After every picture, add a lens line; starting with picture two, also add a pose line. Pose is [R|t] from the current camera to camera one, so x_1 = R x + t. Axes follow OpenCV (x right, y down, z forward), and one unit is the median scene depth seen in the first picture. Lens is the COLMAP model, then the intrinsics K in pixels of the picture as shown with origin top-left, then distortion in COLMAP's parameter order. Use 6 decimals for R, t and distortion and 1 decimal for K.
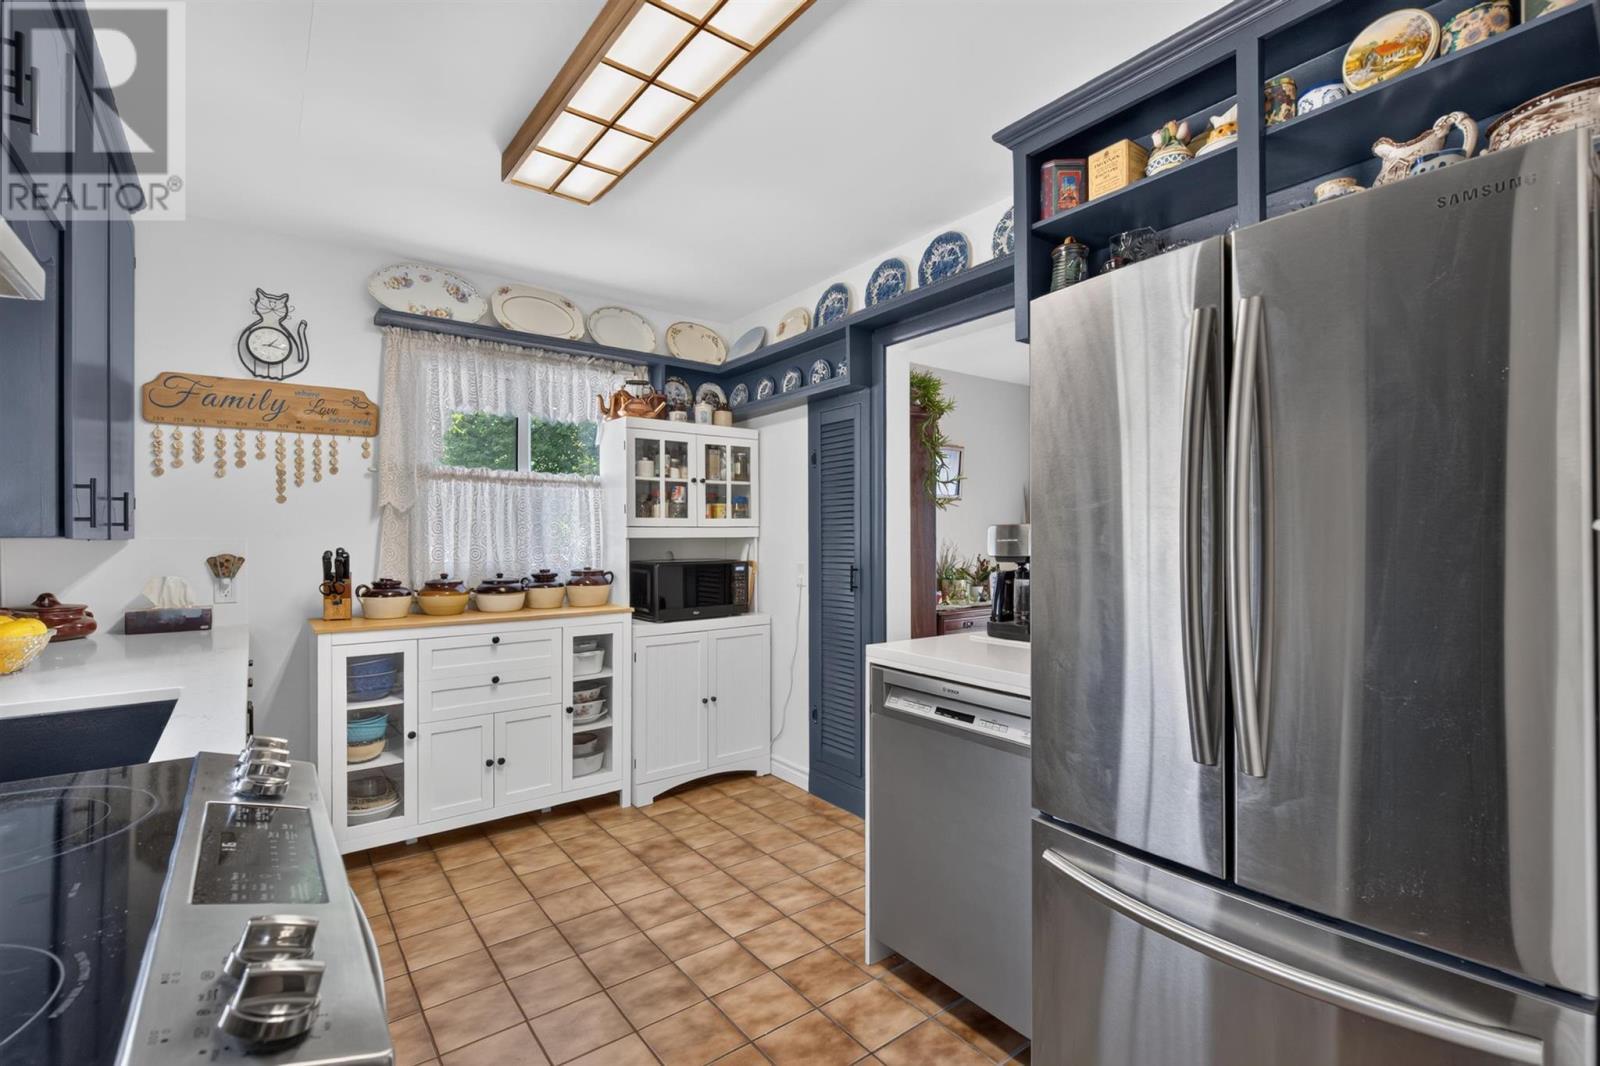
lens RADIAL K [[725.6, 0, 802.0], [0, 725.6, 536.9], [0, 0, 1]] dist [0.007009, 0.000047]
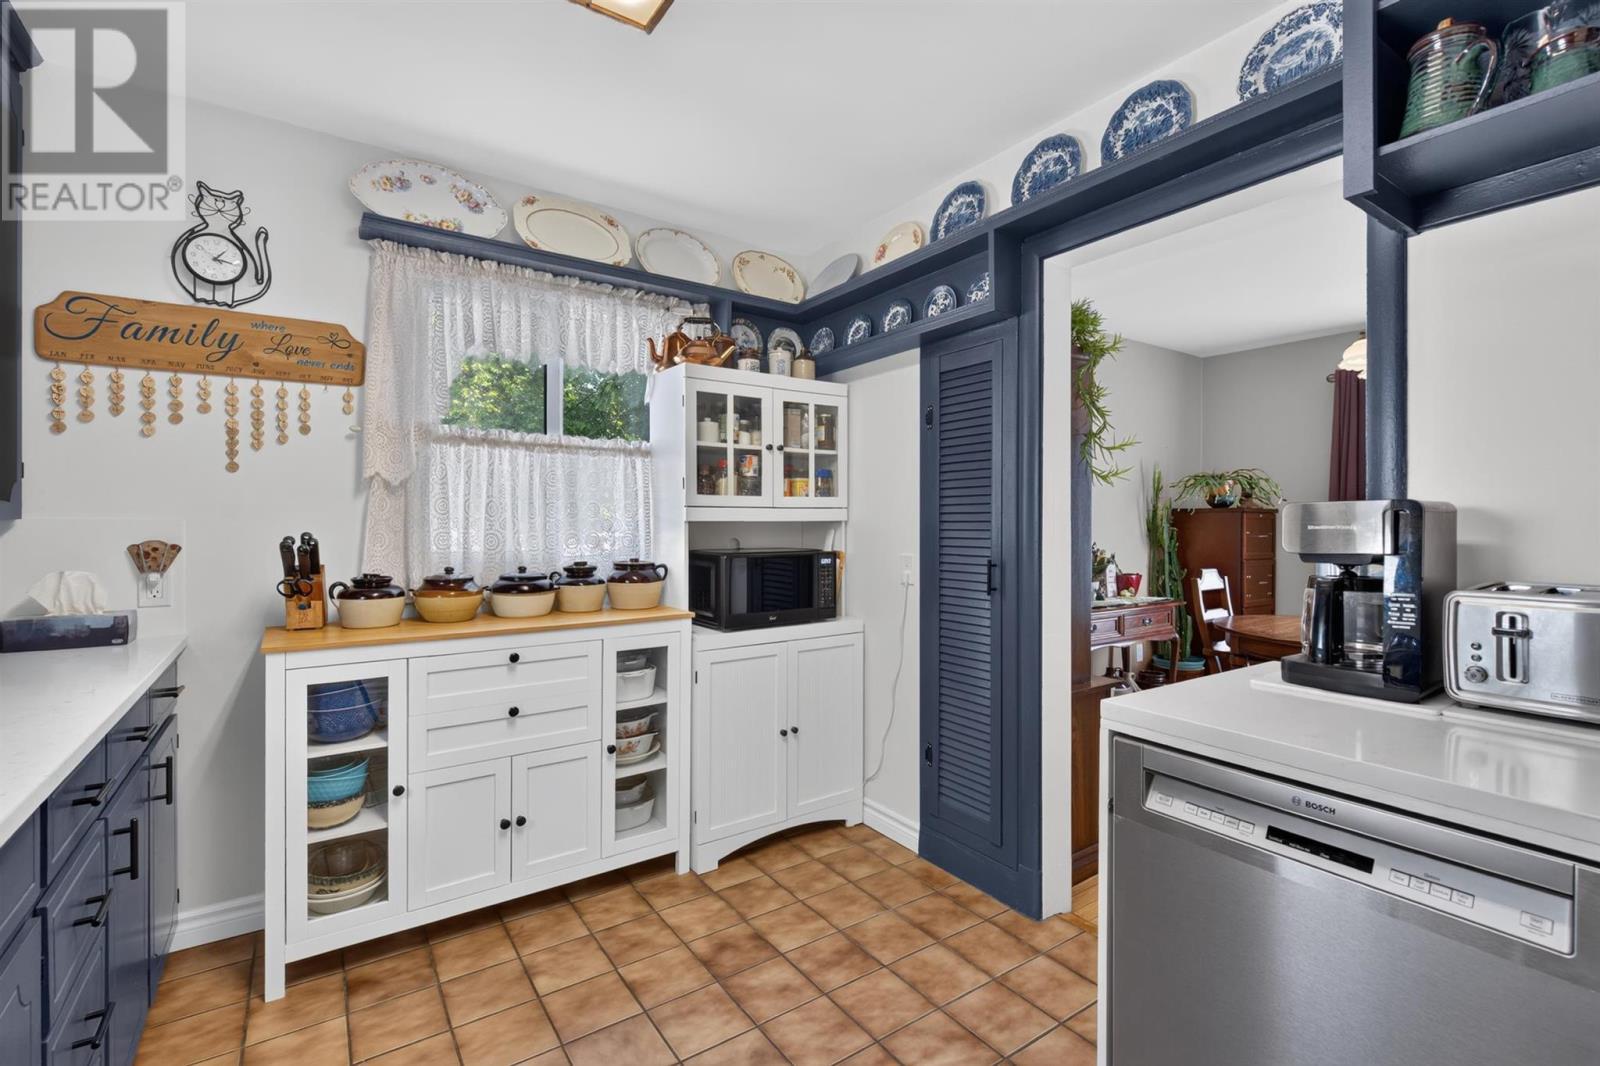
lens RADIAL K [[725.6, 0, 802.5], [0, 725.6, 521.7], [0, 0, 1]] dist [0.007009, 0.000047]
pose [[0.998974, 0.004332, -0.045090, -0.091714], [-0.004292, 0.999990, 0.000967, 0.001026], [0.045094, -0.000772, 0.998982, 0.264172]]
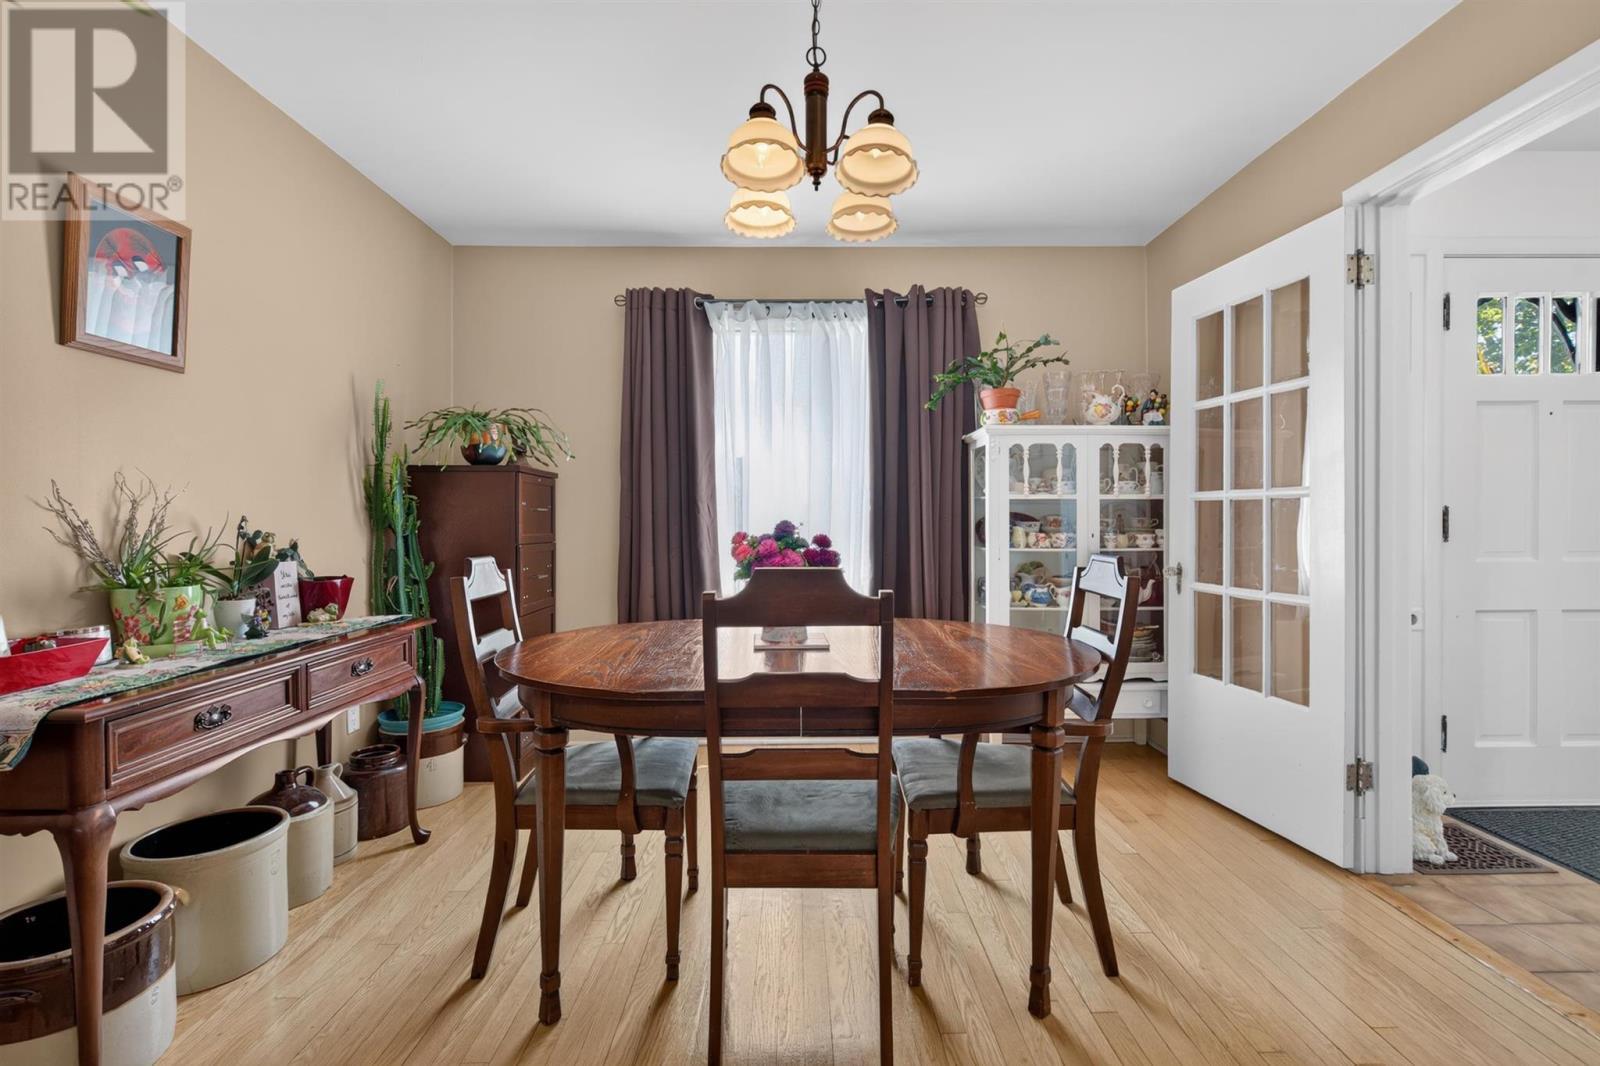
lens RADIAL K [[725.6, 0, 796.5], [0, 725.6, 524.8], [0, 0, 1]] dist [0.007009, 0.000047]
pose [[0.608502, -0.007923, 0.793513, 0.197174], [0.004379, 0.999968, 0.006627, 0.046882], [-0.793540, -0.000558, 0.608518, 0.907589]]
